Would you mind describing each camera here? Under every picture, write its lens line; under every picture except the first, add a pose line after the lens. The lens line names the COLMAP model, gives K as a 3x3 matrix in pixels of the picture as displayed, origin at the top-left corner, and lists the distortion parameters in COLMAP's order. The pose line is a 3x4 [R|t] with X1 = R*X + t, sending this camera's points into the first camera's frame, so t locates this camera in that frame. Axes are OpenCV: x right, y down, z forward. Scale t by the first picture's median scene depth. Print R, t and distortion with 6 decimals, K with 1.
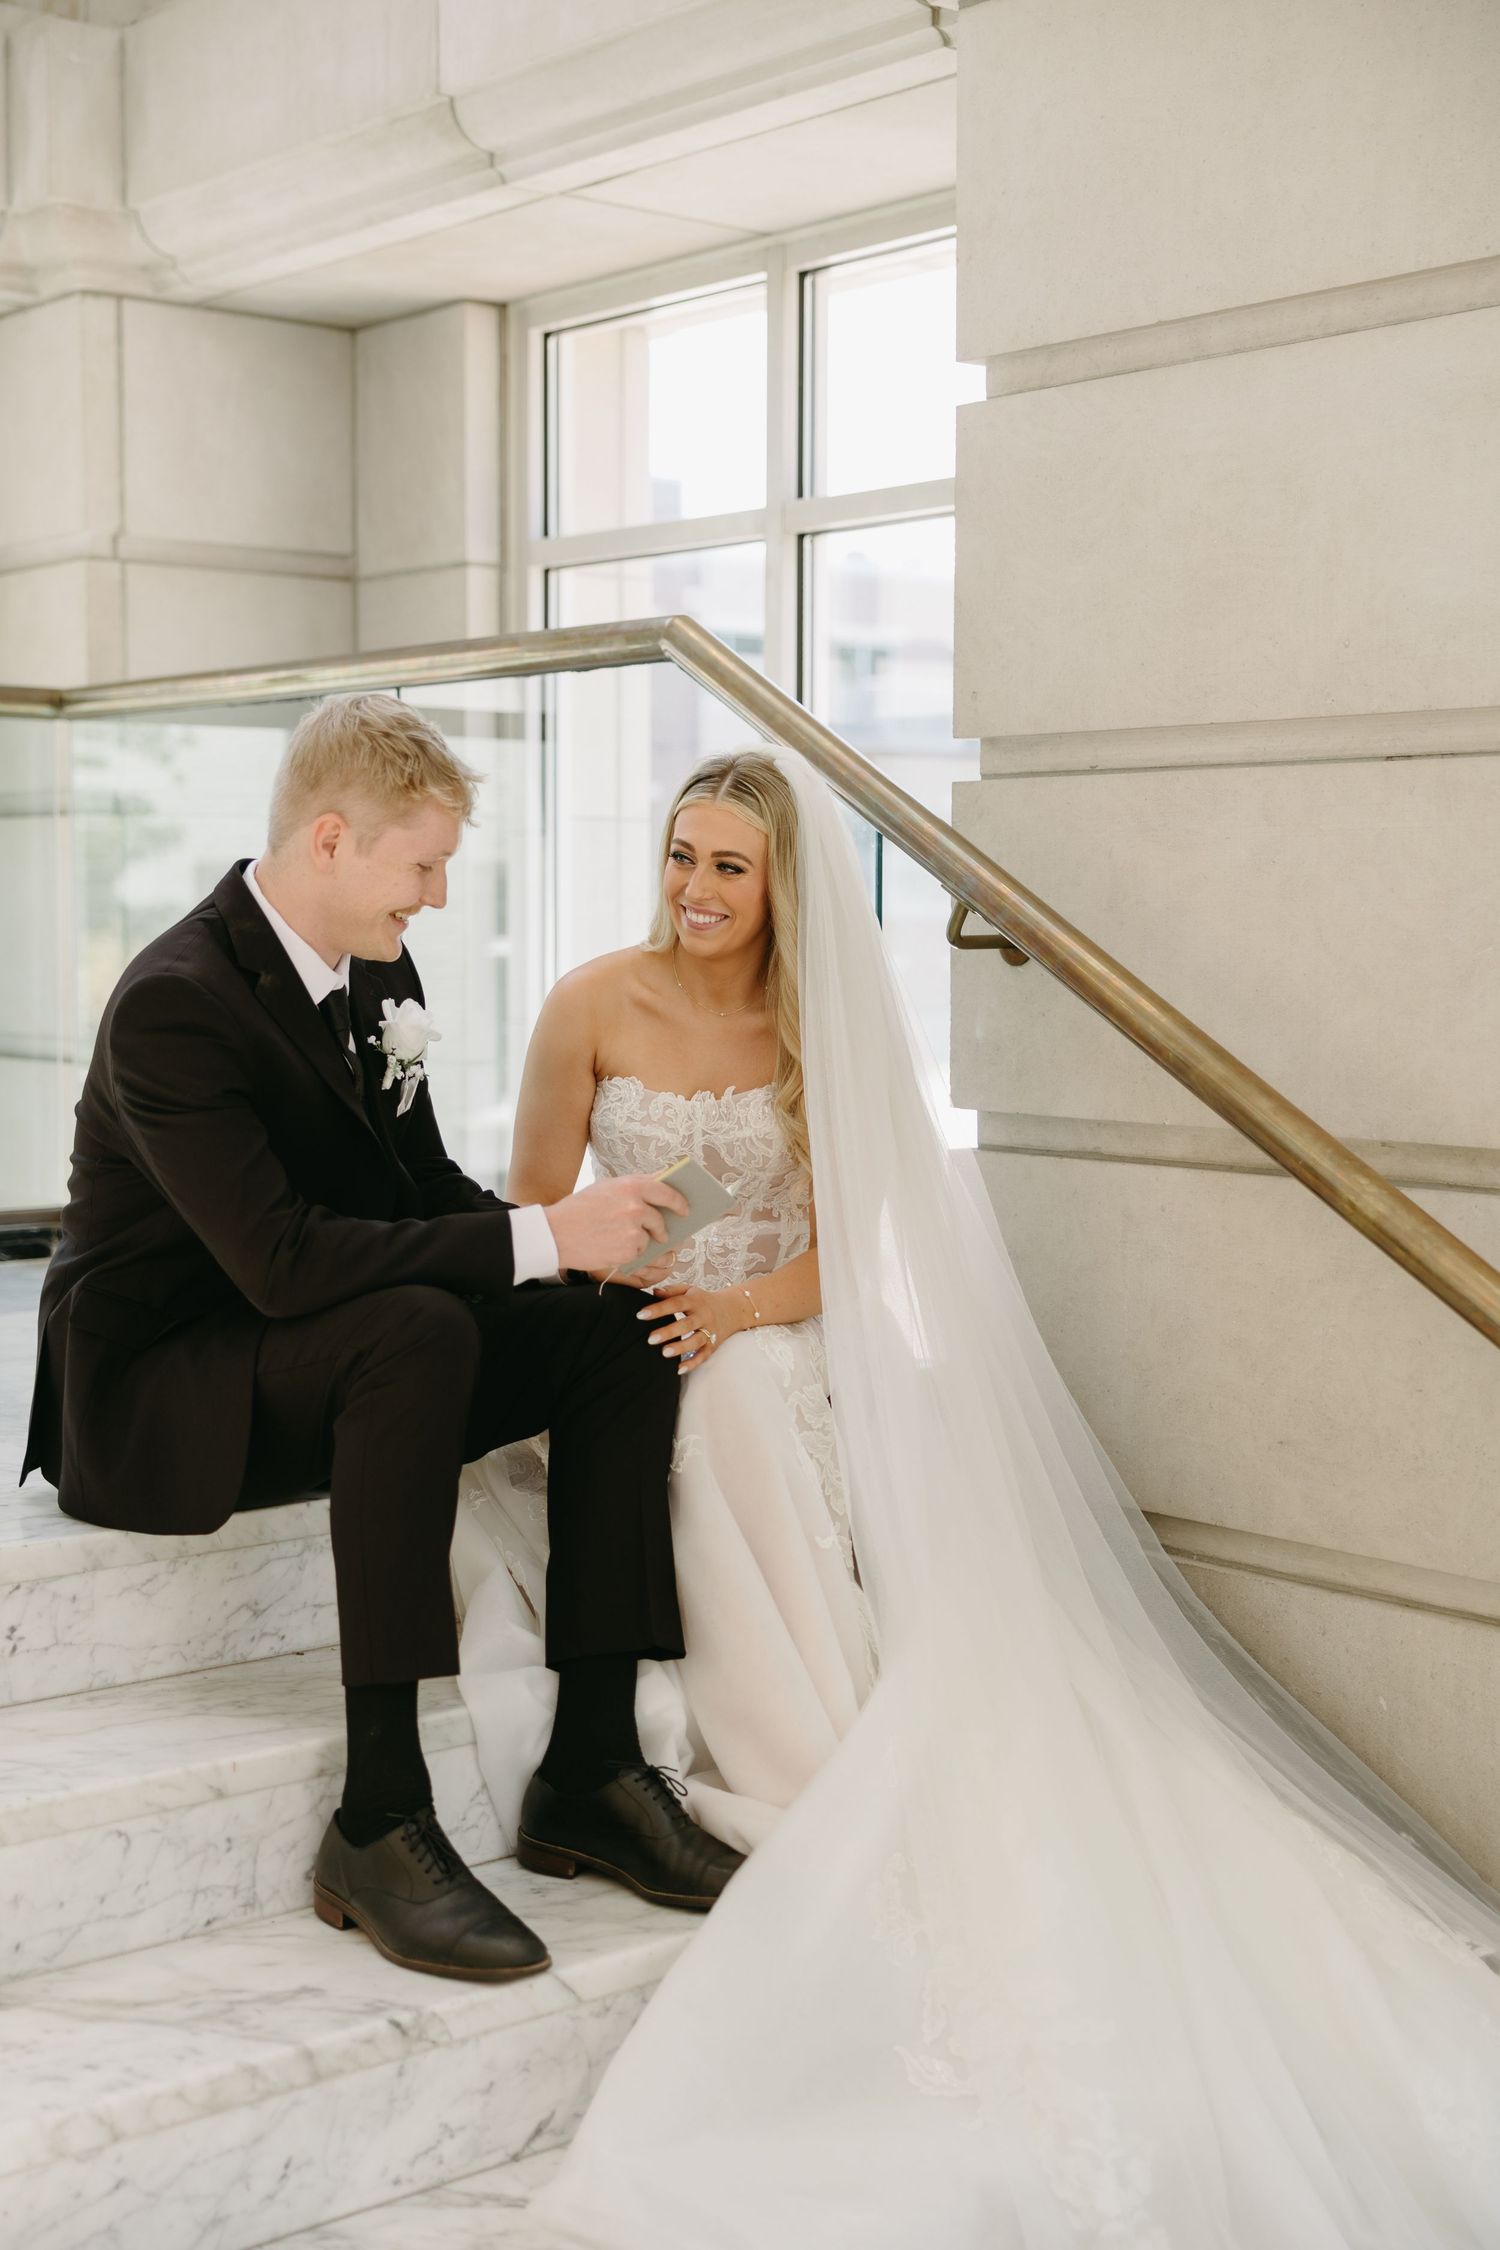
lens RADIAL K [[3020.4, 0, 732.5], [0, 3020.4, 1130.4], [0, 0, 1]] dist [-0.047984, 0.000000]
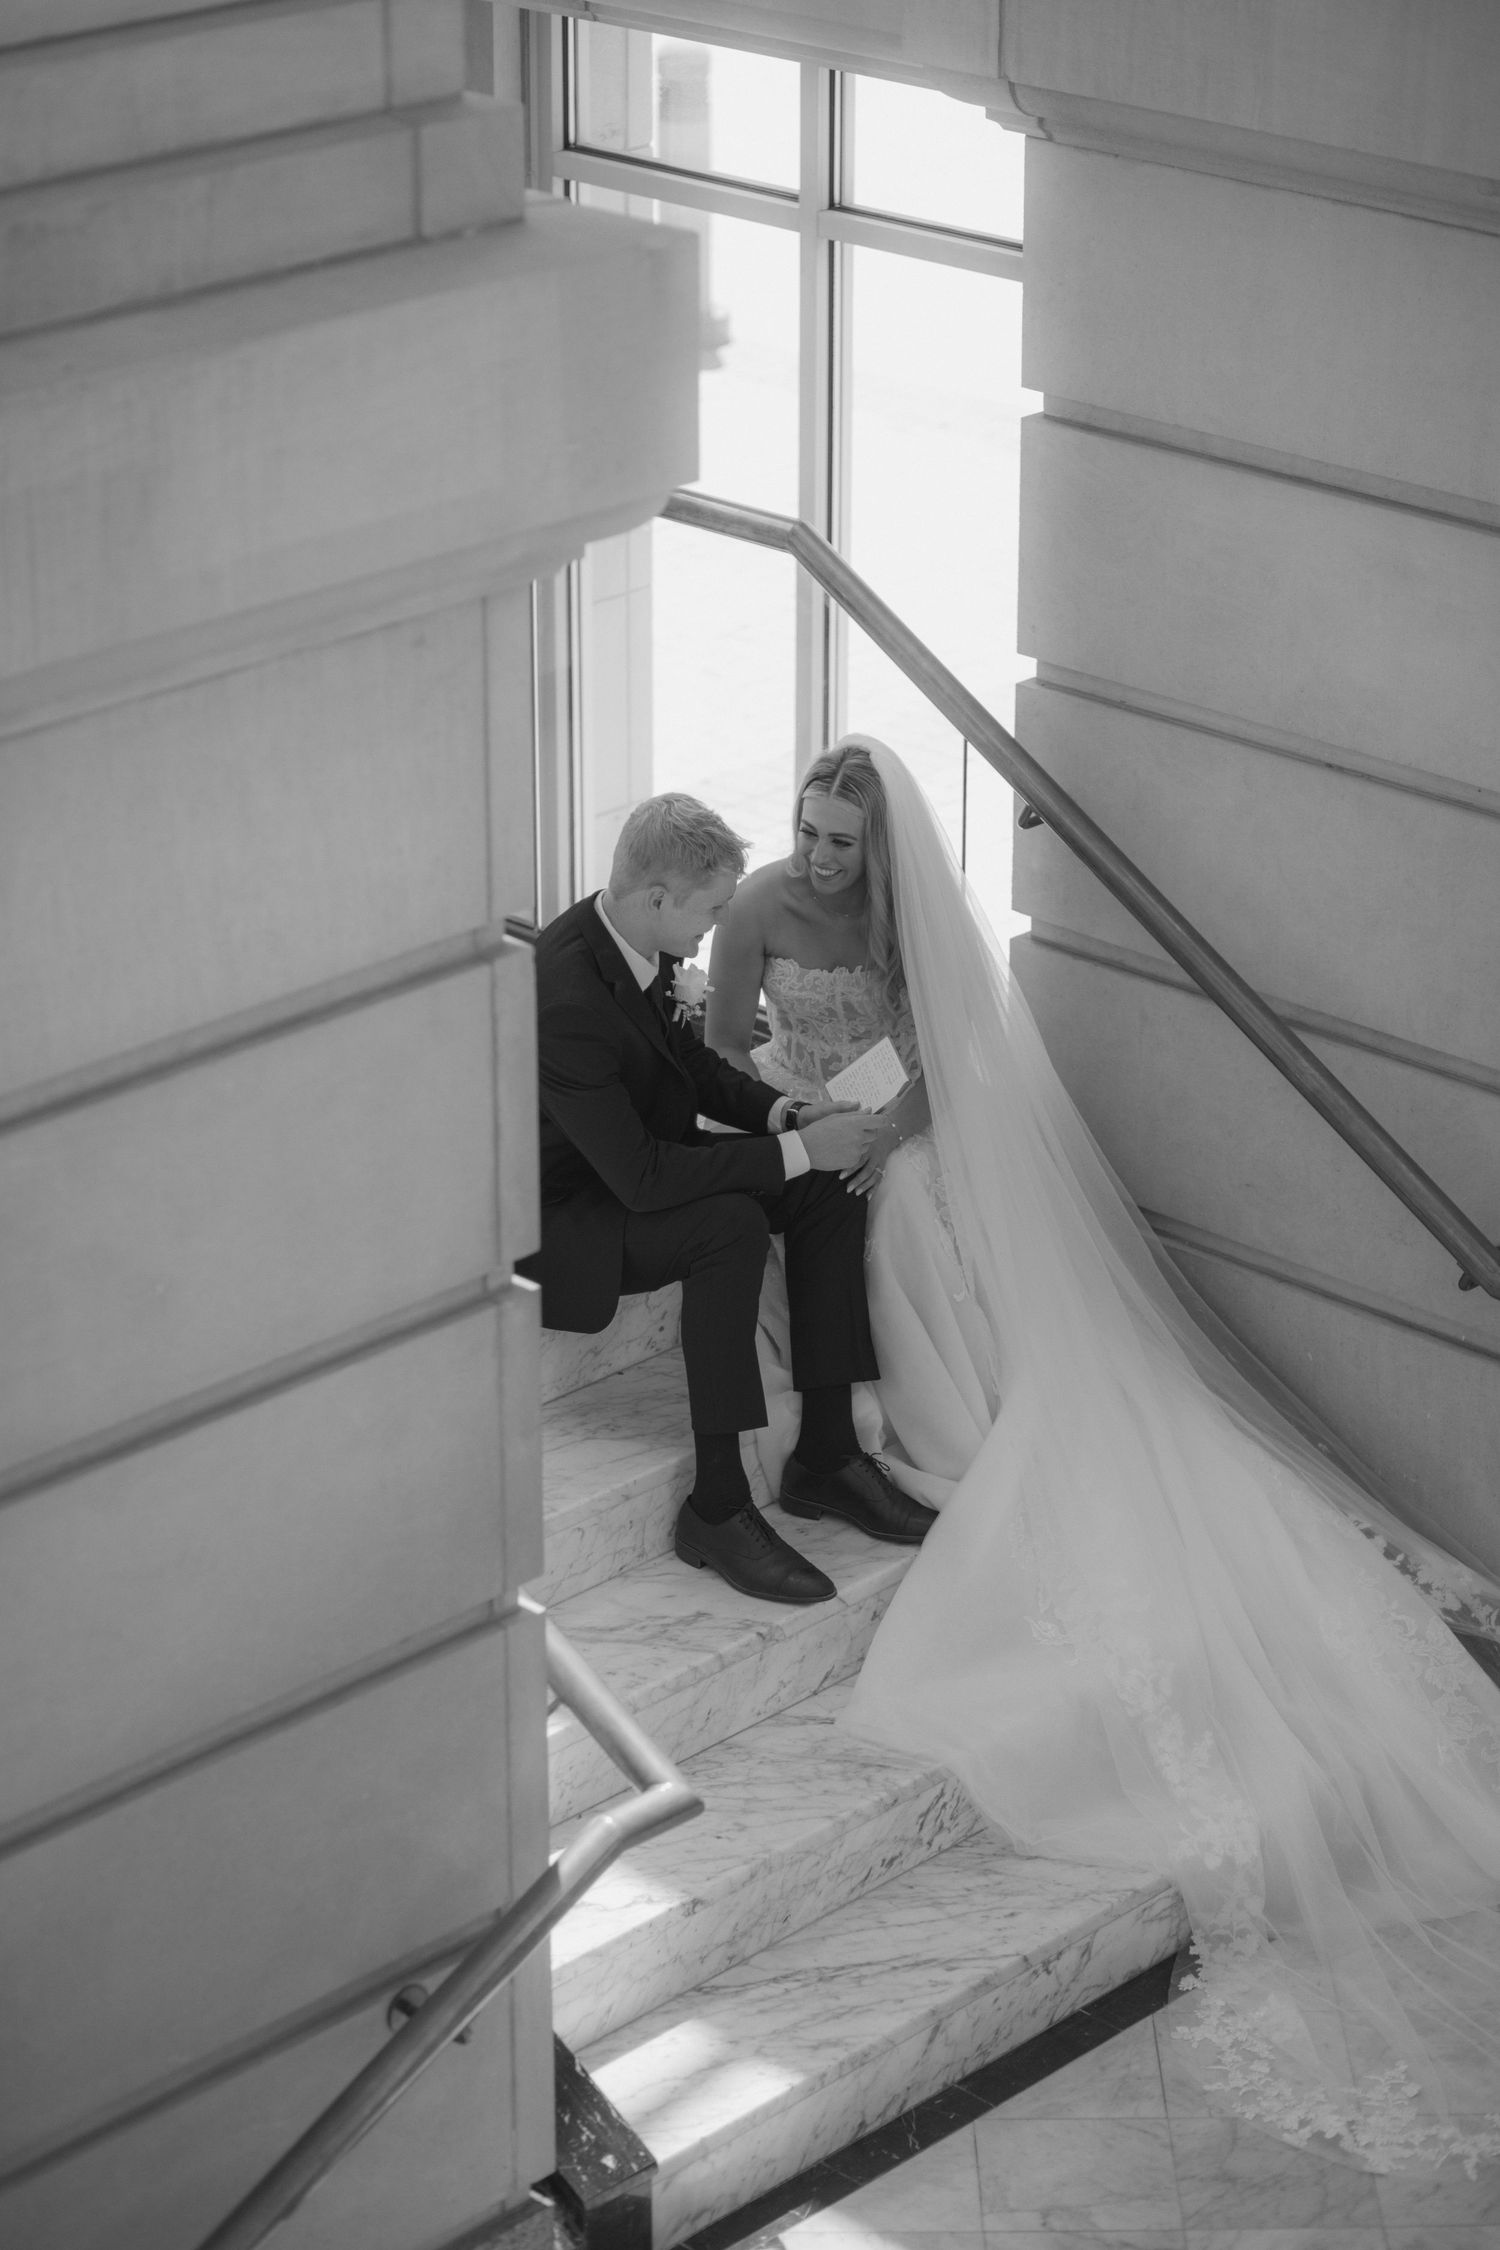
lens RADIAL K [[5549.5, 0, 750.7], [0, 5549.5, 1123.1], [0, 0, 1]] dist [-0.661559, 0.000000]
pose [[0.994470, -0.038912, 0.097545, -0.380698], [0.005861, 0.947941, 0.318391, -0.926783], [-0.104856, -0.316059, 0.942927, -1.787700]]
